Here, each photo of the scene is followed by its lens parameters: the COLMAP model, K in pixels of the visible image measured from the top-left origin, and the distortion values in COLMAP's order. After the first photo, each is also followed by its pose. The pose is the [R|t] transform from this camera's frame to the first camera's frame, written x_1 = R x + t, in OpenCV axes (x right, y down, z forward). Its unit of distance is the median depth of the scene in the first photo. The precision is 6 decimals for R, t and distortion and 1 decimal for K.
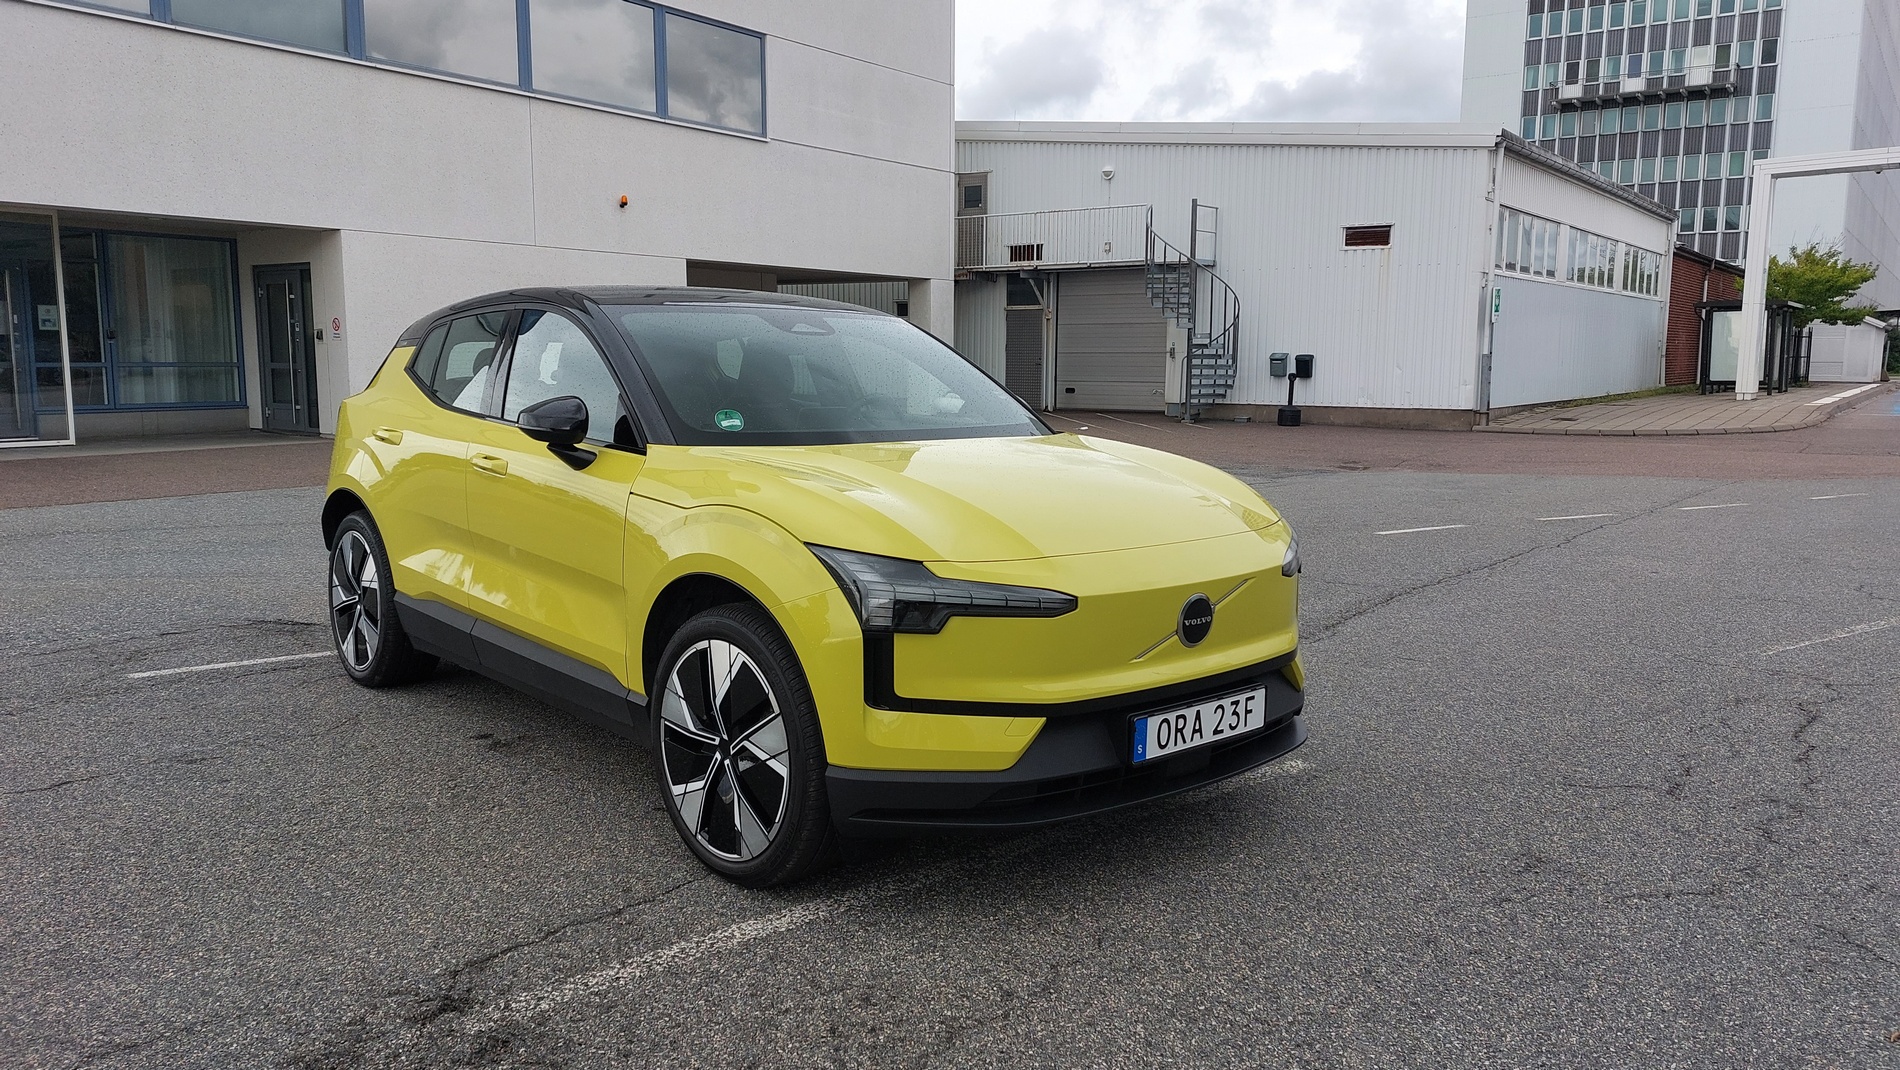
lens RADIAL K [[1374.7, 0, 971.4], [0, 1374.7, 532.7], [0, 0, 1]] dist [0.094154, -0.106179]
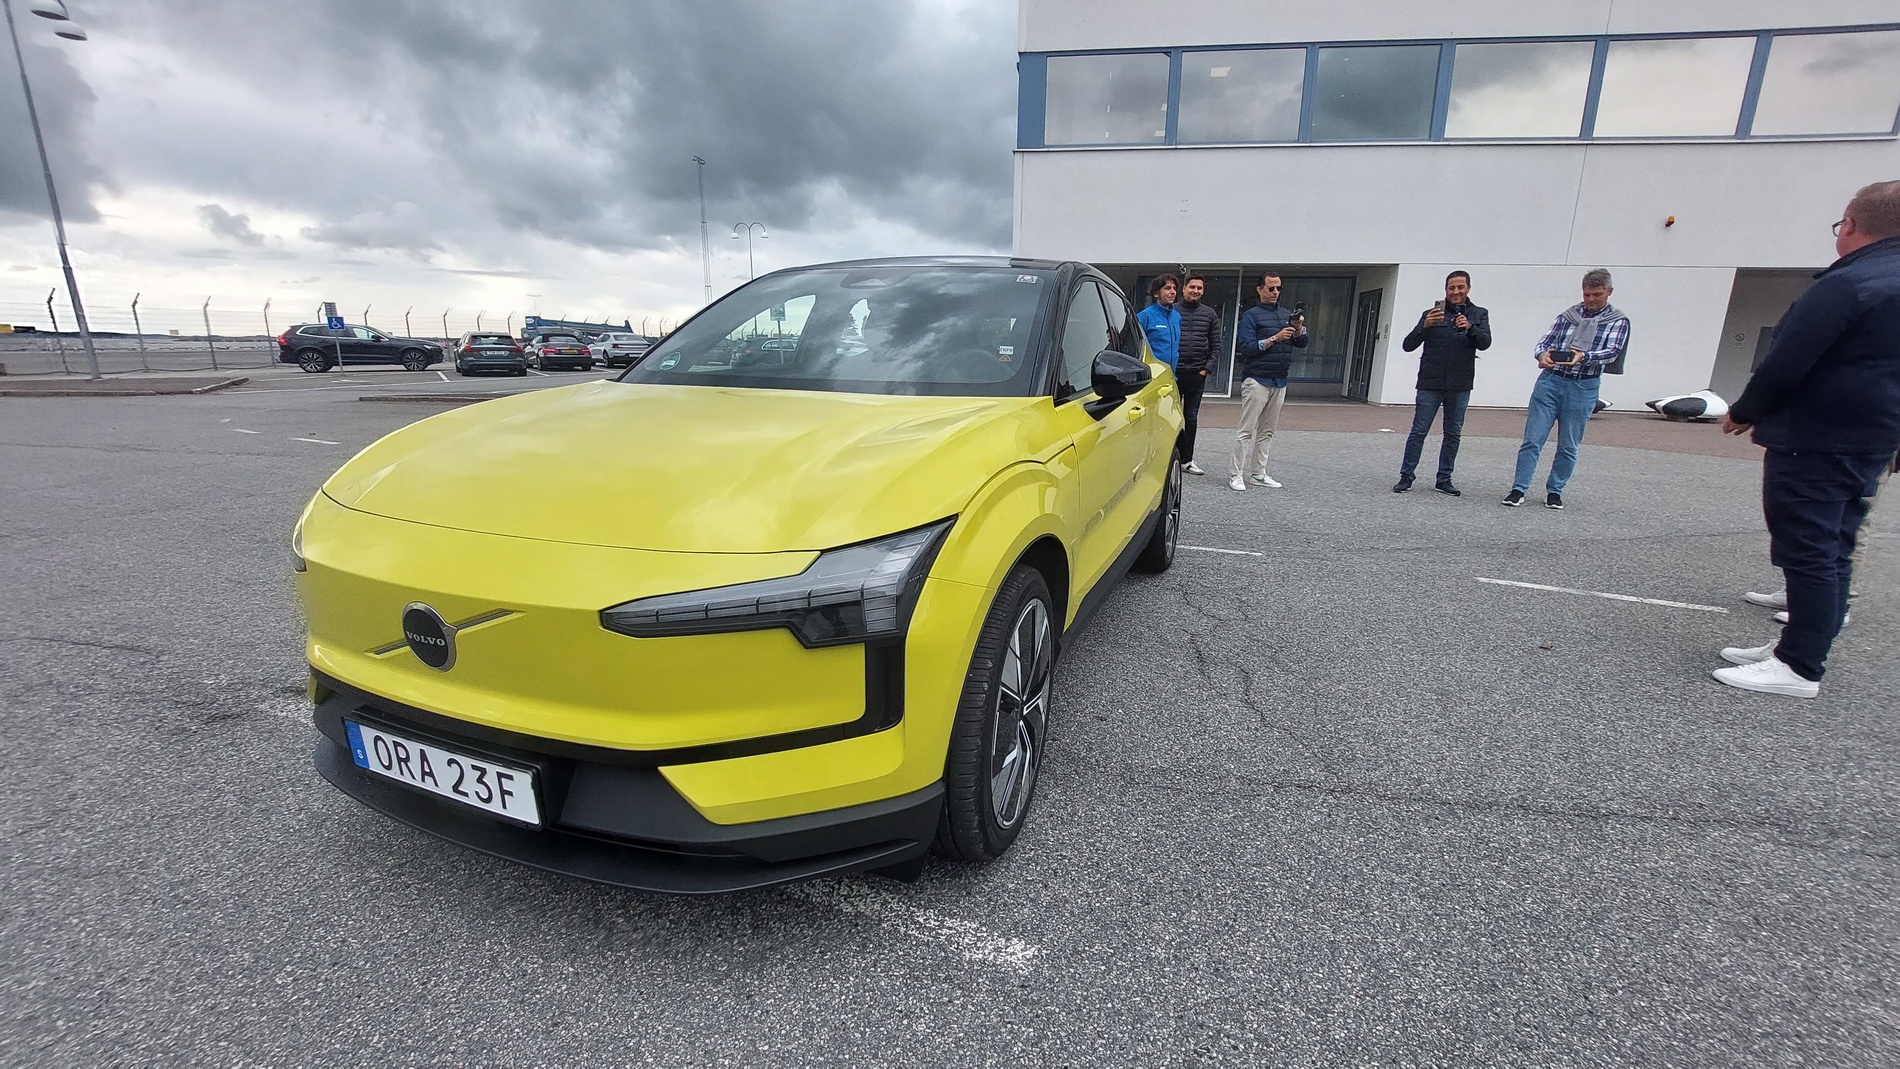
lens RADIAL K [[782.2, 0, 967.6], [0, 782.2, 543.0], [0, 0, 1]] dist [-0.018656, -0.000082]
pose [[0.437192, 0.221871, -0.871571, 0.105411], [-0.122692, 0.974746, 0.186592, -0.016153], [0.890960, 0.025358, 0.453373, 0.176112]]
